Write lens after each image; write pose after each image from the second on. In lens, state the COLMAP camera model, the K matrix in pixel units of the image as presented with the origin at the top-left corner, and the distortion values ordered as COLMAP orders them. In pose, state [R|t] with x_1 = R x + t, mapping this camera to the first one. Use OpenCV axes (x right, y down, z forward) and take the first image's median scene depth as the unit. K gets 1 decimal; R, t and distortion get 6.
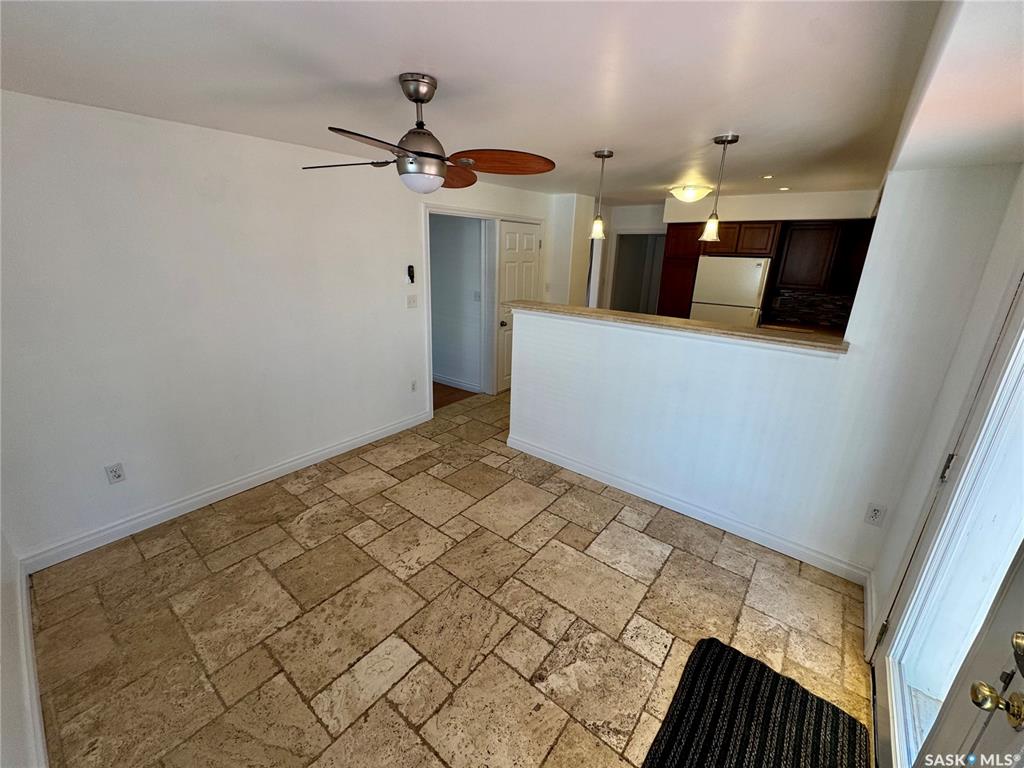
lens RADIAL K [[408.1, 0, 511.7], [0, 408.1, 380.7], [0, 0, 1]] dist [-0.002999, -0.000109]
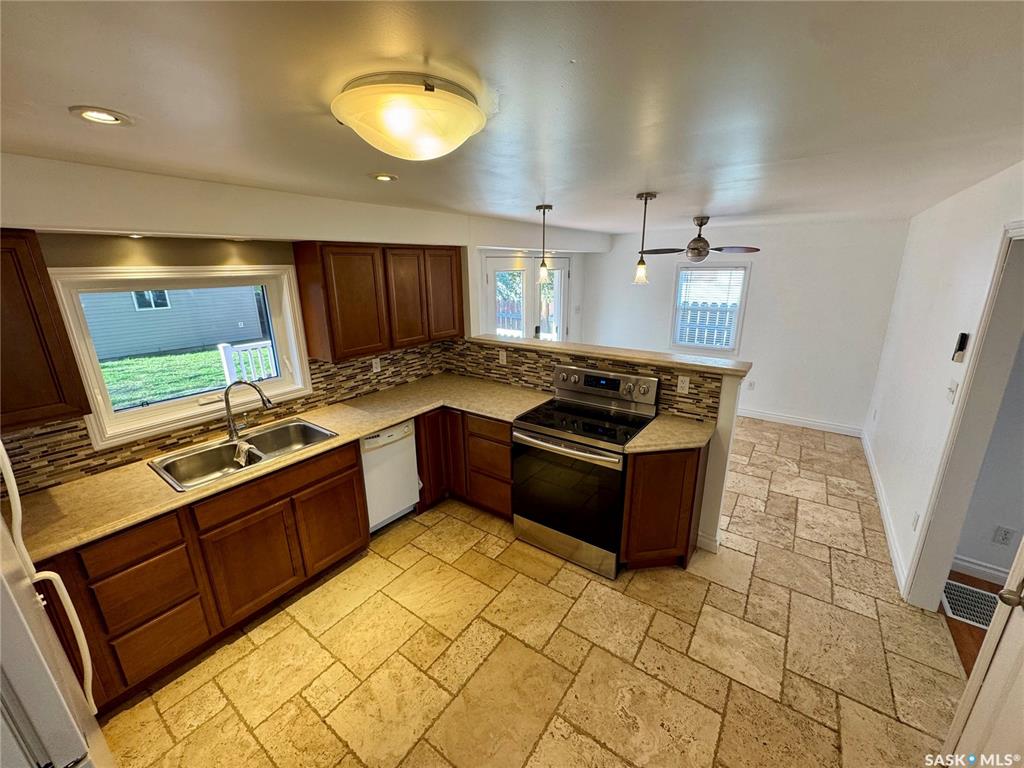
lens RADIAL K [[408.1, 0, 510.4], [0, 408.1, 385.1], [0, 0, 1]] dist [-0.002999, -0.000109]
pose [[-0.998633, 0.005848, -0.051945, 0.697074], [-0.024422, 0.826417, 0.562529, -0.846513], [0.046218, 0.563028, -0.825144, 2.378018]]
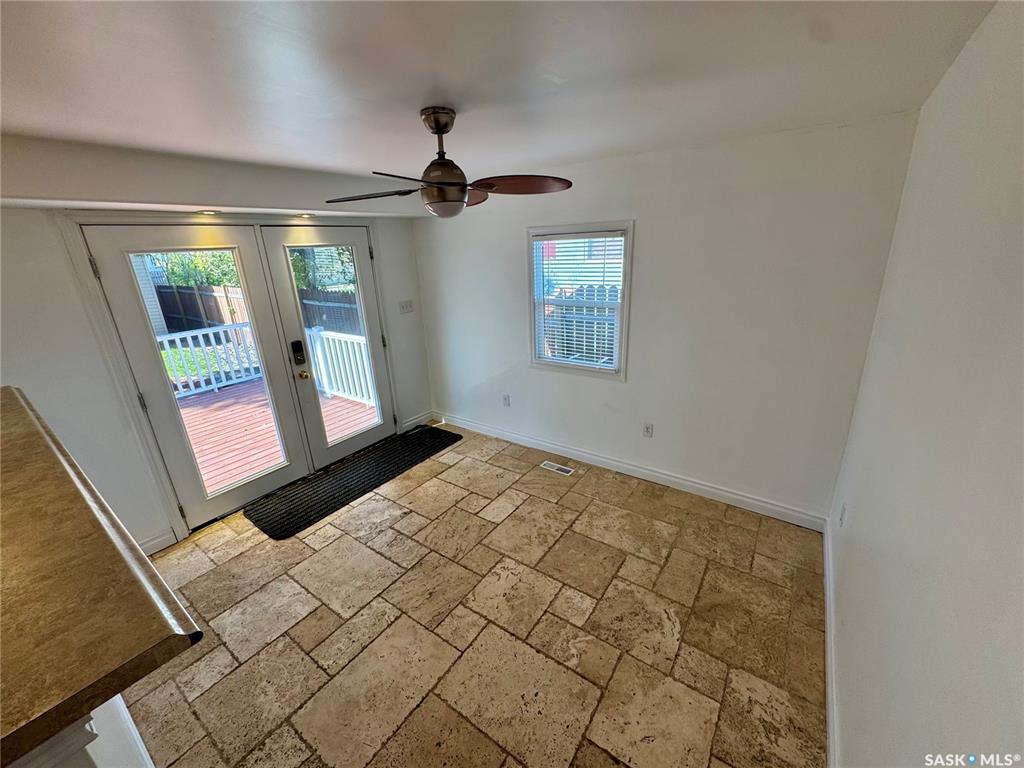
lens RADIAL K [[408.1, 0, 510.6], [0, 408.1, 386.0], [0, 0, 1]] dist [-0.002999, -0.000109]
pose [[-0.998348, 0.036644, -0.044246, -0.235574], [0.002847, 0.800773, 0.598962, -0.543596], [0.057380, 0.597846, -0.799554, 1.553480]]
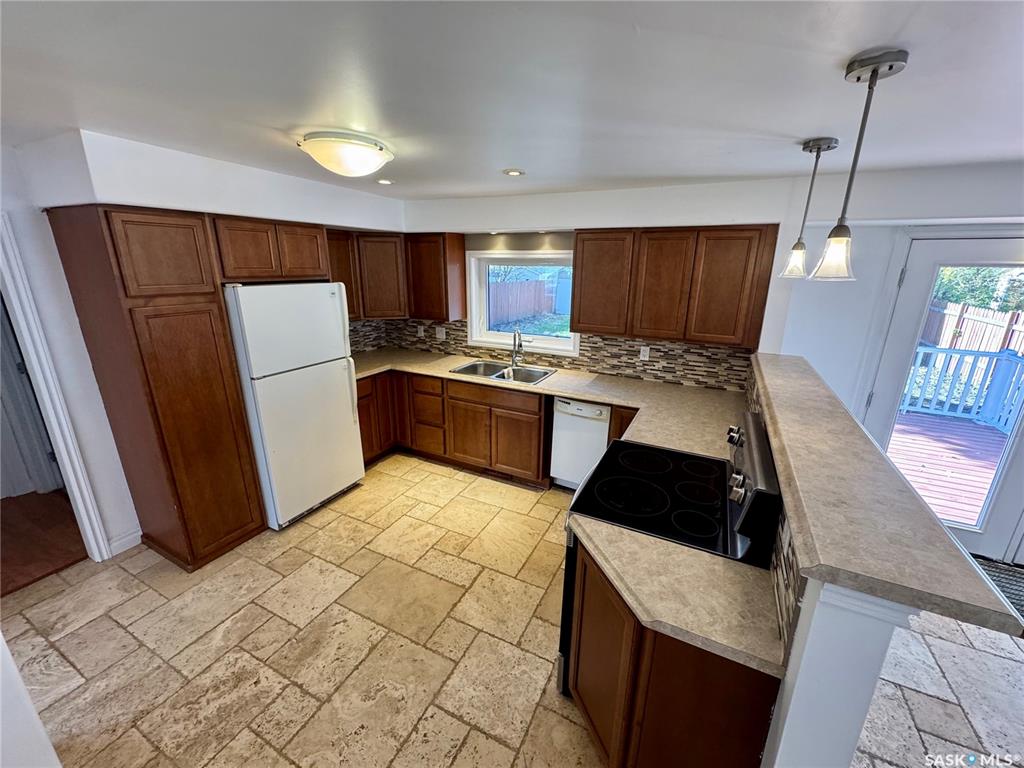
lens RADIAL K [[408.1, 0, 512.6], [0, 408.1, 385.9], [0, 0, 1]] dist [-0.002999, -0.000109]
pose [[-0.209177, -0.303015, 0.929746, -0.172888], [0.284142, 0.890922, 0.354289, -0.613617], [-0.935686, 0.338289, -0.100261, 1.734523]]
